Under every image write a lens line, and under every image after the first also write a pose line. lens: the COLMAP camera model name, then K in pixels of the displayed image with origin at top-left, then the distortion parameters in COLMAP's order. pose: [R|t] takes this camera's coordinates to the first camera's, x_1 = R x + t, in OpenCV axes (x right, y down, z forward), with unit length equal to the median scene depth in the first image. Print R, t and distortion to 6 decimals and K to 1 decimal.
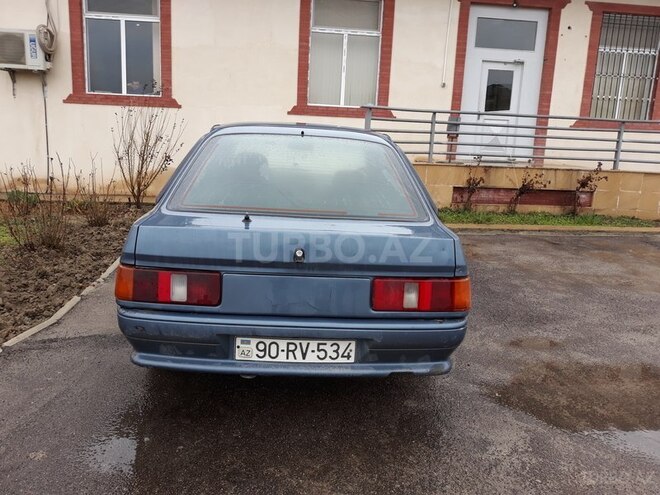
lens RADIAL K [[523.4, 0, 329.7], [0, 523.4, 260.1], [0, 0, 1]] dist [0.026280, -0.077832]
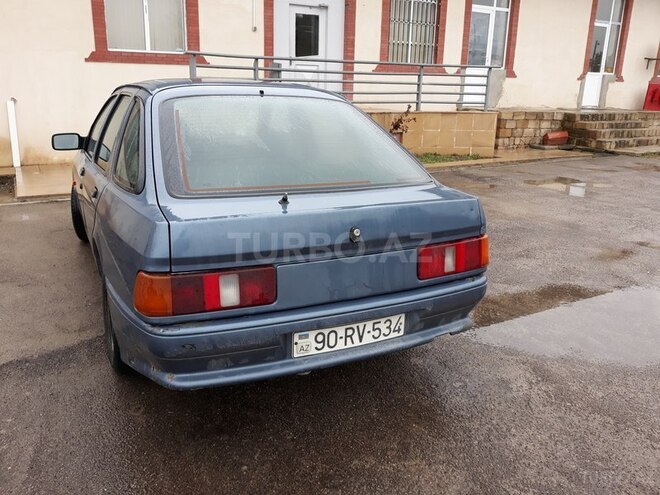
lens RADIAL K [[523.4, 0, 329.7], [0, 523.4, 260.1], [0, 0, 1]] dist [0.026280, -0.077832]
pose [[0.919100, -0.144854, 0.366432, -0.377738], [0.108439, 0.987051, 0.118198, -0.066120], [-0.378808, -0.068901, 0.922907, 0.141045]]
